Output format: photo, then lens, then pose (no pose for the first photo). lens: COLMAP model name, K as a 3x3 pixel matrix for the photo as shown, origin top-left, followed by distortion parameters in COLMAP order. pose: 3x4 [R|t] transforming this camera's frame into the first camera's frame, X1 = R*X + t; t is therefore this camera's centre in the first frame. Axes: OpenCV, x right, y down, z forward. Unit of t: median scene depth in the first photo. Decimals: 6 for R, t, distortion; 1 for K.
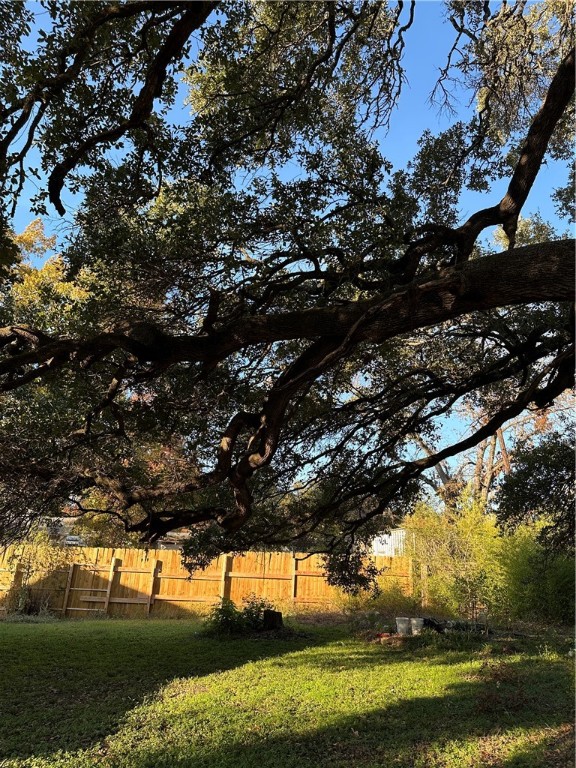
lens RADIAL K [[543.1, 0, 282.6], [0, 543.1, 379.1], [0, 0, 1]] dist [0.042852, -0.039746]
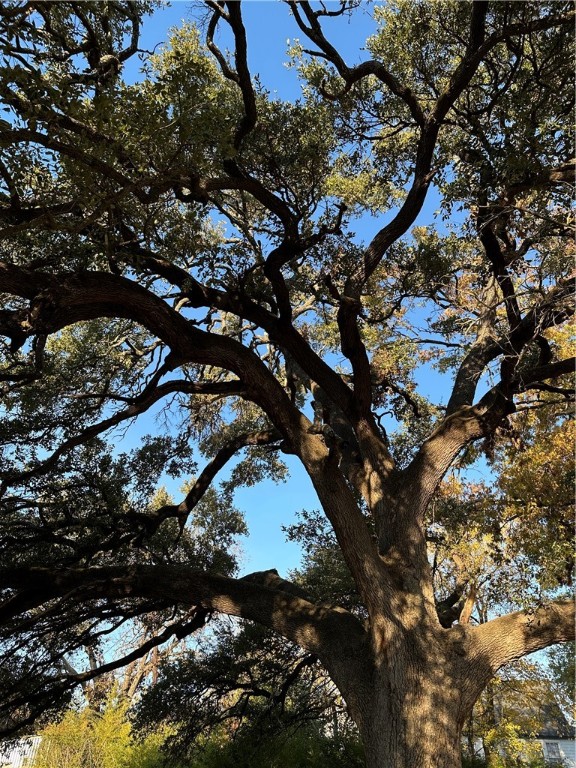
lens RADIAL K [[543.1, 0, 282.5], [0, 543.1, 385.4], [0, 0, 1]] dist [0.042852, -0.039746]
pose [[0.835290, 0.303169, 0.458672, -0.100270], [-0.158605, 0.931638, -0.326949, -0.097953], [-0.526437, 0.200350, 0.826271, -0.291491]]
